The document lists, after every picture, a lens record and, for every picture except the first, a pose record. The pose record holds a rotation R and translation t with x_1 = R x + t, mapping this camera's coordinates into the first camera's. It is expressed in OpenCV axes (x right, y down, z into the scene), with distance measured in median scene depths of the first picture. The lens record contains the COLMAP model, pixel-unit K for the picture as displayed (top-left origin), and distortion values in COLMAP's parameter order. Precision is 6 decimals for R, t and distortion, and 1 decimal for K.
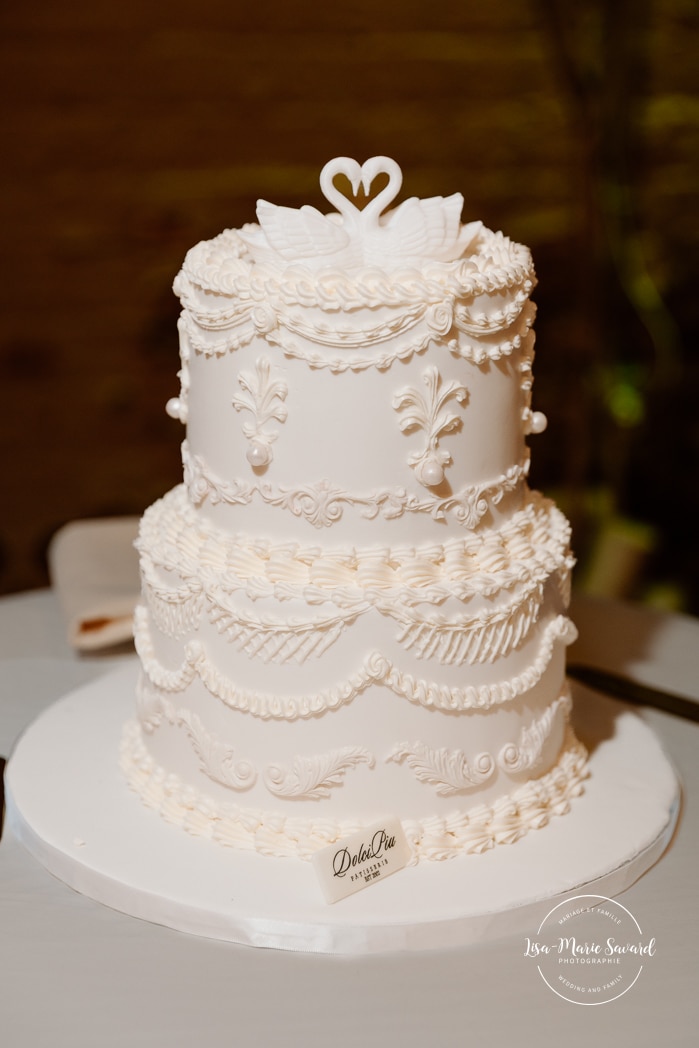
lens RADIAL K [[2151.8, 0, 349.5], [0, 2151.8, 524.0], [0, 0, 1]] dist [-0.023942, 0.021200]
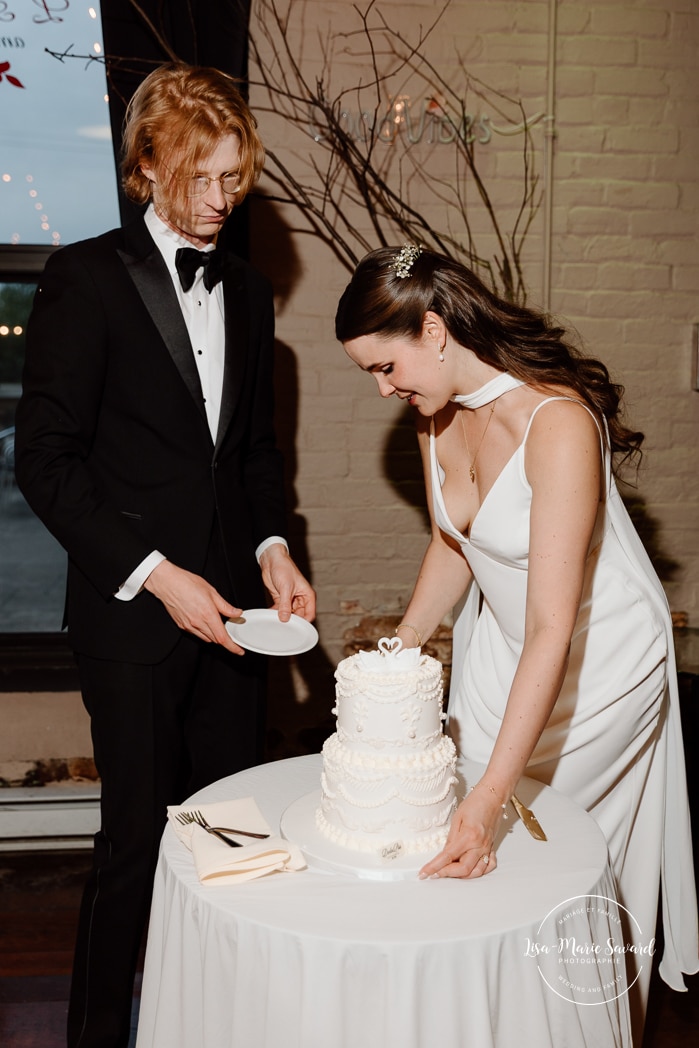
lens RADIAL K [[1067.0, 0, 349.5], [0, 1067.0, 524.0], [0, 0, 1]] dist [0.008190, 0.006968]
pose [[0.999020, -0.004524, -0.044038, 0.016442], [-0.002903, 0.985930, -0.167131, -0.065622], [0.044175, 0.167095, 0.984951, -0.689788]]
